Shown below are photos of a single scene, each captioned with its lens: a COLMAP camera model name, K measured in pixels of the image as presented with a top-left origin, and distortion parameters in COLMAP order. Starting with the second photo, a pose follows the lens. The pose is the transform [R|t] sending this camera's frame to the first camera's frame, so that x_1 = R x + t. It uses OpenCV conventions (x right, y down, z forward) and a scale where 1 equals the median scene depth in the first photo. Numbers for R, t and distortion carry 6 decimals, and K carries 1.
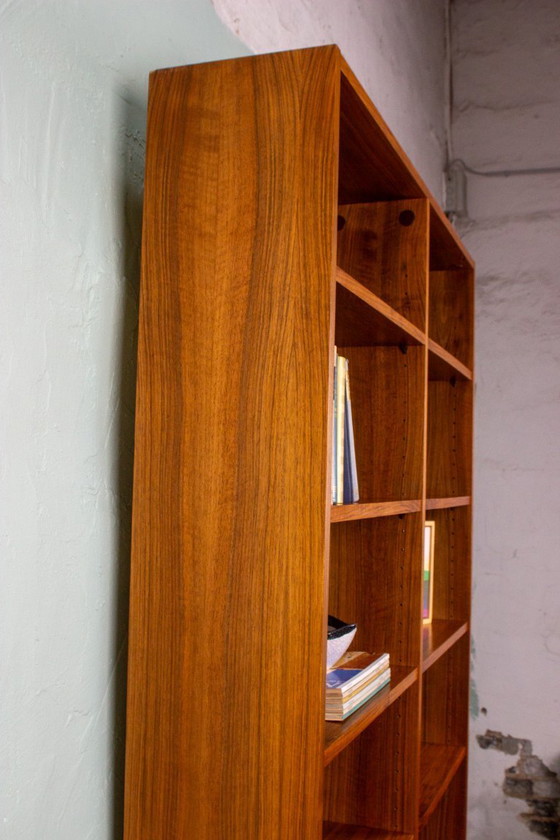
lens RADIAL K [[919.8, 0, 279.2], [0, 919.8, 418.6], [0, 0, 1]] dist [-0.074240, 0.000000]
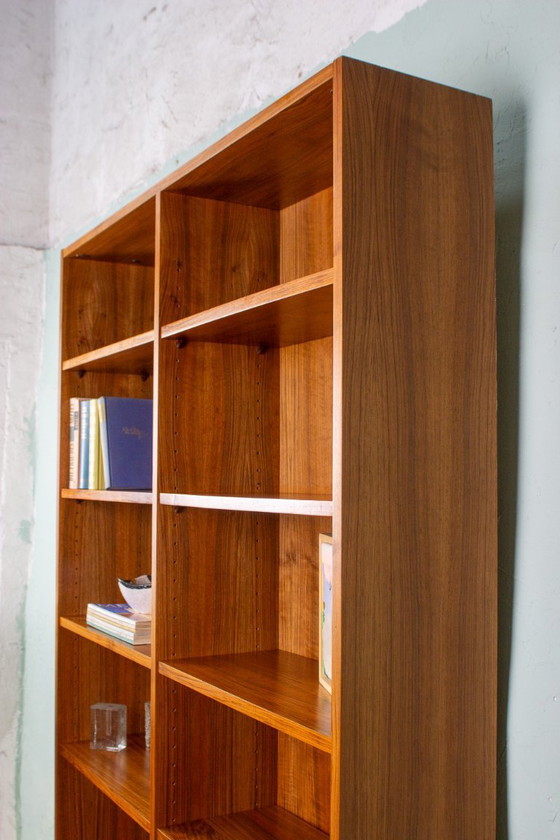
lens RADIAL K [[919.8, 0, 278.4], [0, 919.8, 428.8], [0, 0, 1]] dist [-0.074240, 0.000000]
pose [[-0.631439, -0.074283, -0.771859, 0.831534], [0.022721, 0.993201, -0.114173, 0.133410], [0.775092, -0.089631, -0.625458, 1.699973]]
